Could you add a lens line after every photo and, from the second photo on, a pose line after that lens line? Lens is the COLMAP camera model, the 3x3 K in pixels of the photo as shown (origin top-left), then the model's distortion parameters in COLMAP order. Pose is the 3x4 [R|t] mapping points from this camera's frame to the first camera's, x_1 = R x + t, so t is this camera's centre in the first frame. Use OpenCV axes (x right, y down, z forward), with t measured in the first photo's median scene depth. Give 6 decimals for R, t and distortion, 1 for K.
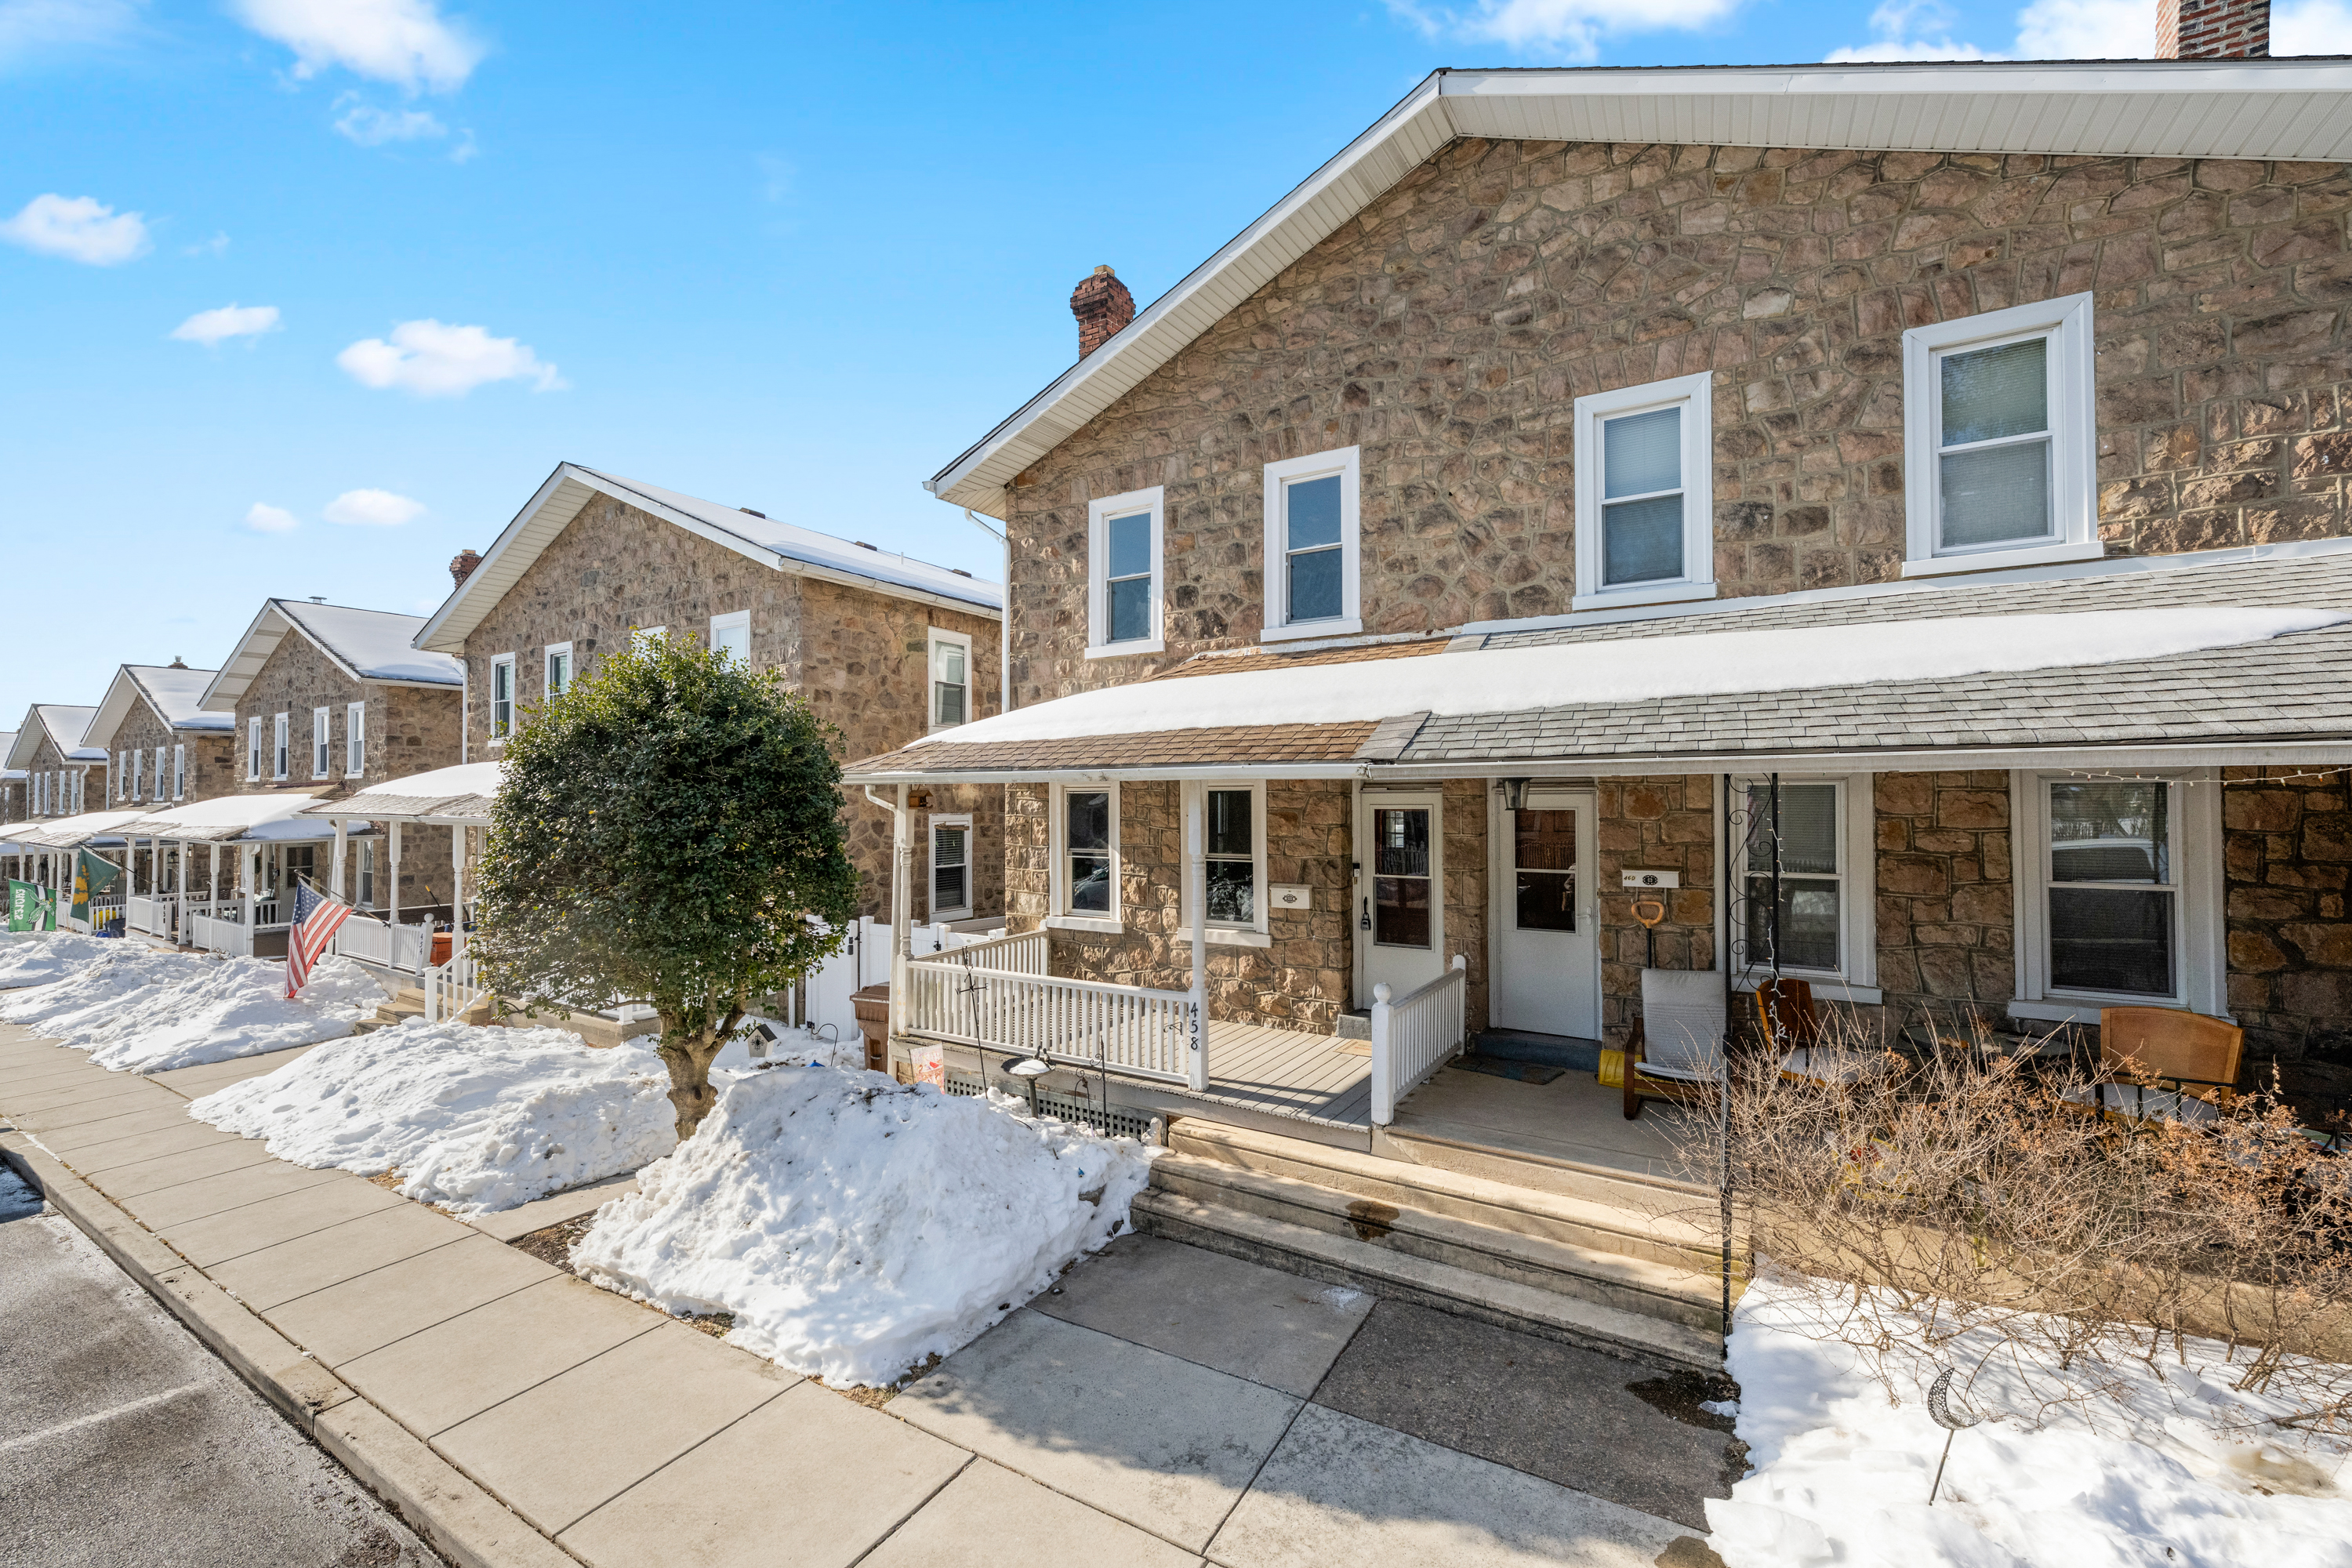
lens RADIAL K [[932.6, 0, 1172.0], [0, 932.6, 790.5], [0, 0, 1]] dist [-0.000080, 0.000097]
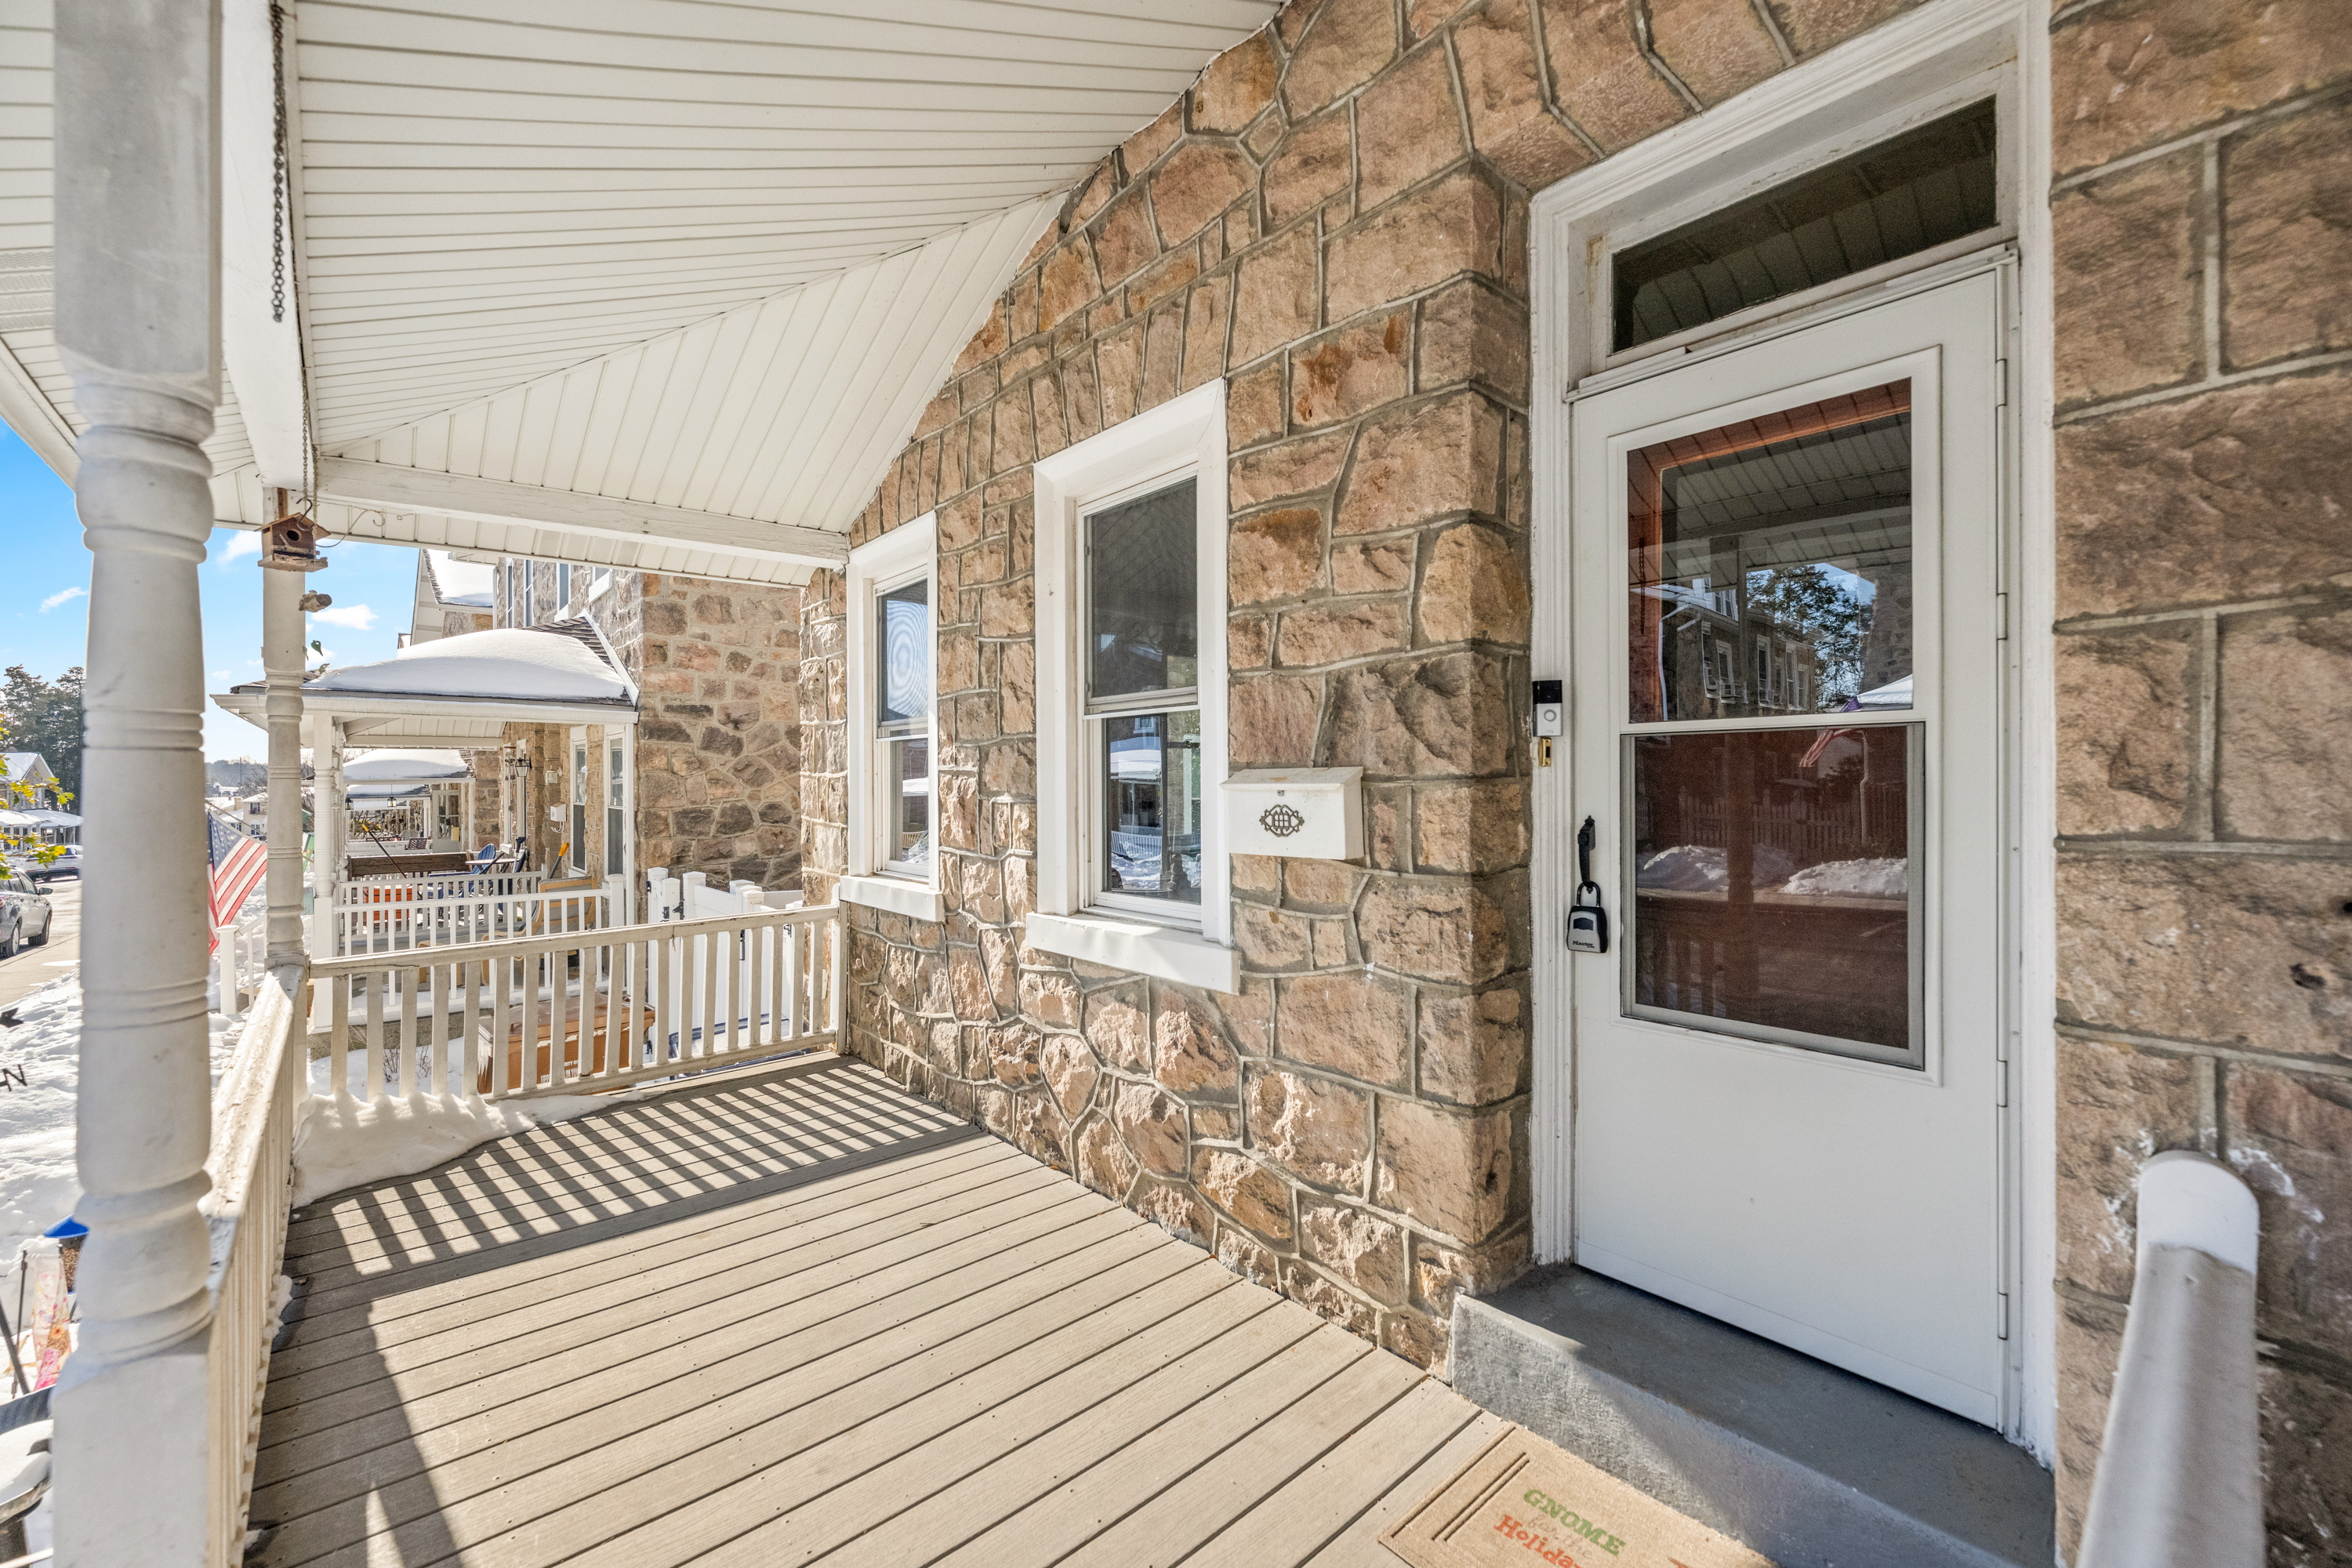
lens RADIAL K [[932.6, 0, 1169.7], [0, 932.6, 782.6], [0, 0, 1]] dist [-0.001109, -0.000192]
pose [[0.956734, 0.000534, -0.290965, 0.178267], [0.002374, 0.999951, 0.009639, 0.105059], [0.290956, -0.009913, 0.956685, 0.751813]]
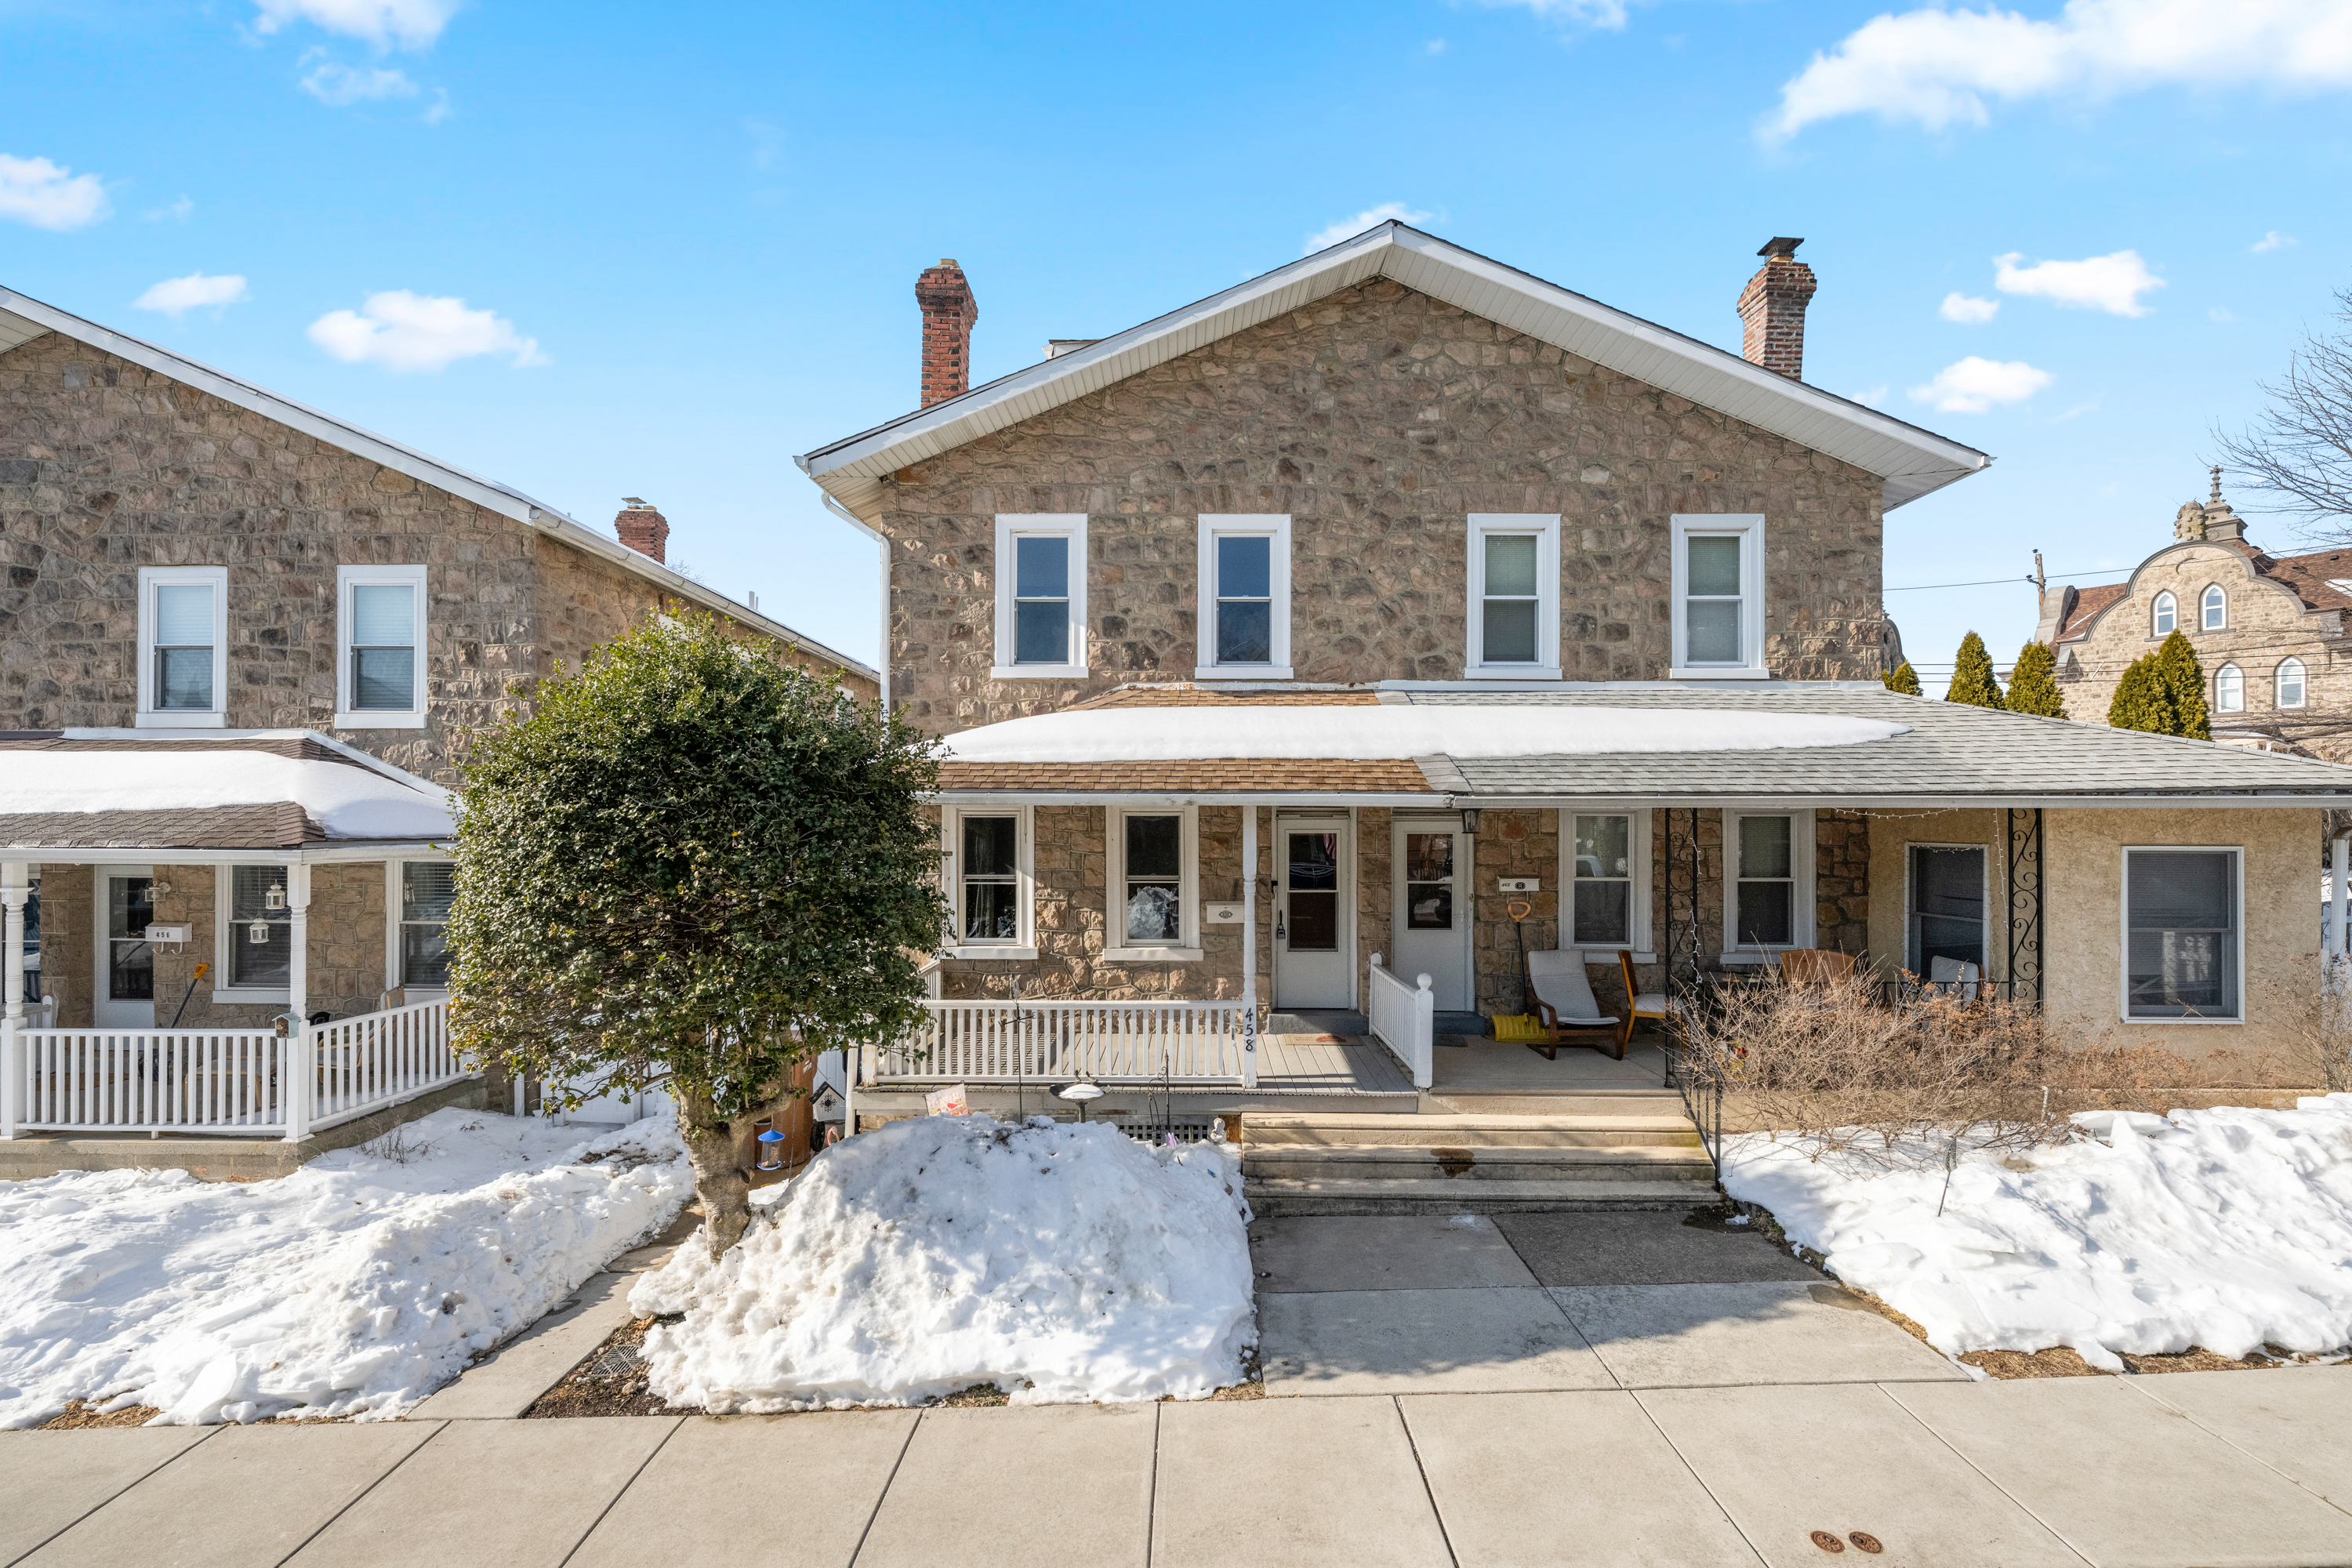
lens RADIAL K [[939.5, 0, 1177.9], [0, 939.5, 830.9], [0, 0, 1]] dist [0.000057, 0.000107]
pose [[0.857463, 0.002509, 0.514539, -0.506741], [-0.009123, 0.999905, 0.010328, 0.006279], [-0.514465, -0.013550, 0.857405, 0.079222]]
